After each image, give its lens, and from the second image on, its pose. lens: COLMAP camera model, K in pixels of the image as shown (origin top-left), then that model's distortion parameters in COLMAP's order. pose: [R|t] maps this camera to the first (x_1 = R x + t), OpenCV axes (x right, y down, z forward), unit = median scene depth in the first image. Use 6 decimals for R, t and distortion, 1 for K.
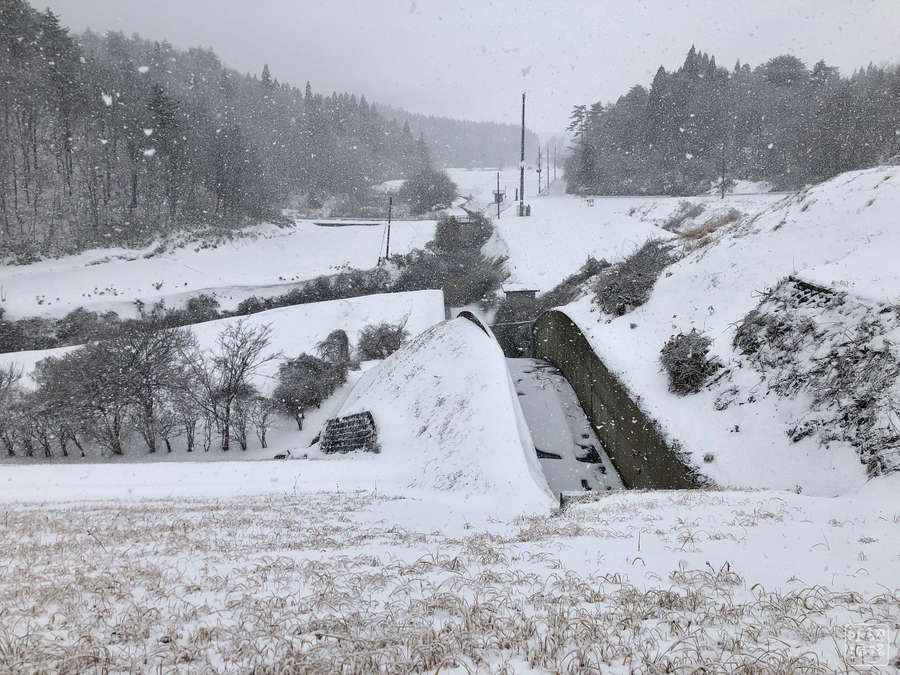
lens RADIAL K [[763.7, 0, 450.0], [0, 763.7, 337.5], [0, 0, 1]] dist [0.061818, -0.075335]
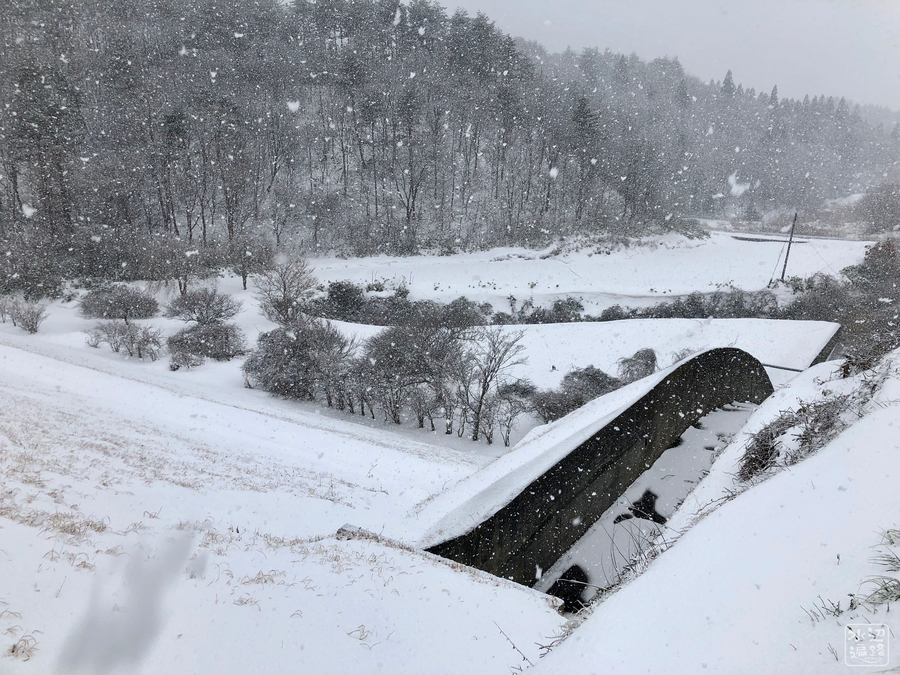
lens RADIAL K [[763.7, 0, 450.0], [0, 763.7, 337.5], [0, 0, 1]] dist [0.061818, -0.075335]
pose [[0.806829, 0.143513, -0.573089, 0.137569], [-0.148027, 0.988211, 0.039068, -0.016552], [0.571940, 0.053311, 0.818561, 0.048562]]
